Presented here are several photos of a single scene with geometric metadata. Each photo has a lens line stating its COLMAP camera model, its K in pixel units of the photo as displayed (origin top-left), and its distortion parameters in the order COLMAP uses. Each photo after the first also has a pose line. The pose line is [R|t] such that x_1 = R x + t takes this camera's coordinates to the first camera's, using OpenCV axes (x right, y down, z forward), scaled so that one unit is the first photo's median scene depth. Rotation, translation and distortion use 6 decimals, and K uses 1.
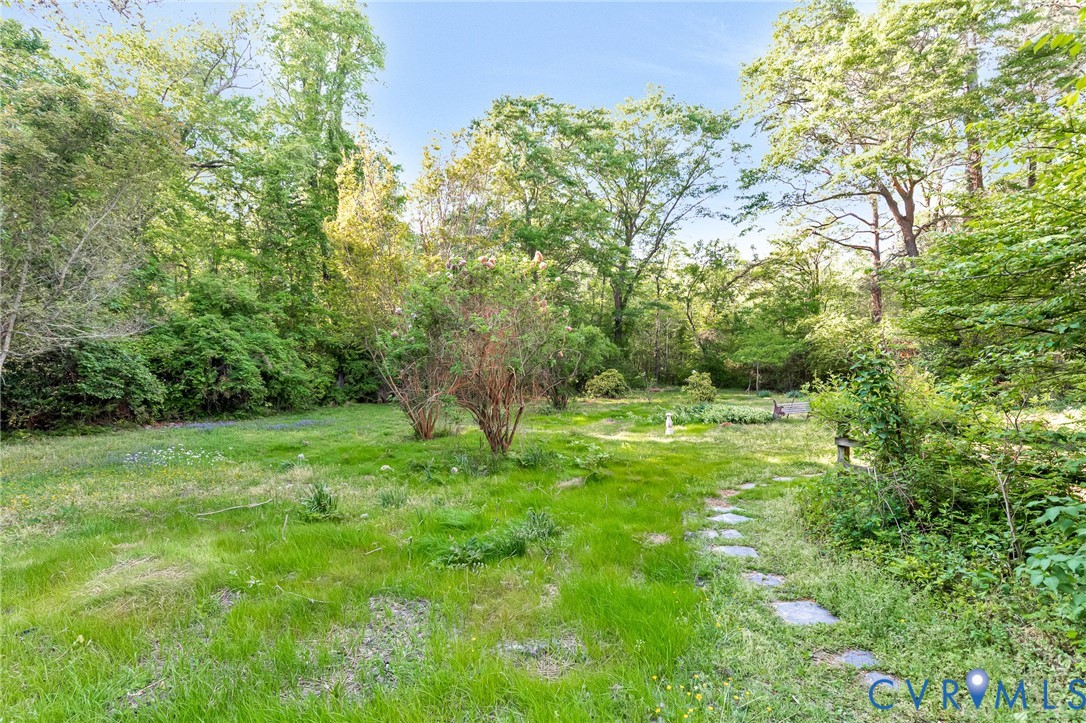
lens RADIAL K [[498.4, 0, 544.4], [0, 498.4, 363.3], [0, 0, 1]] dist [0.005220, 0.000301]
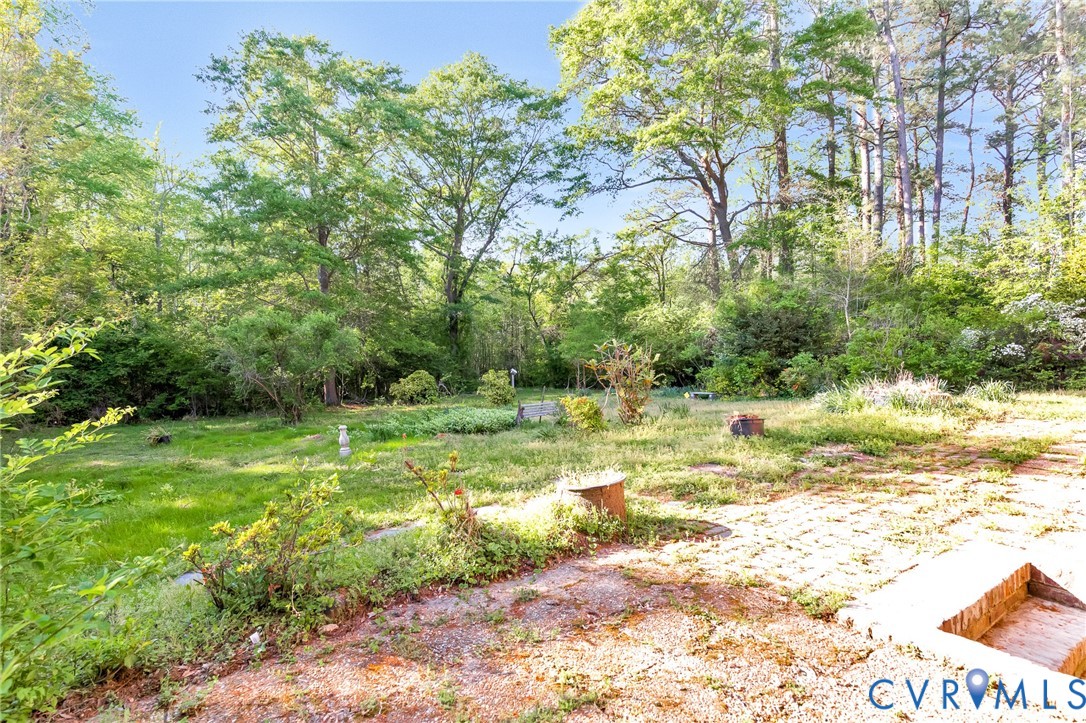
lens RADIAL K [[498.4, 0, 541.3], [0, 498.4, 362.3], [0, 0, 1]] dist [0.005220, 0.000301]
pose [[0.979128, -0.027209, 0.201417, 0.164925], [0.029565, 0.999525, -0.008697, 0.011347], [-0.201085, 0.014470, 0.979467, 0.116752]]
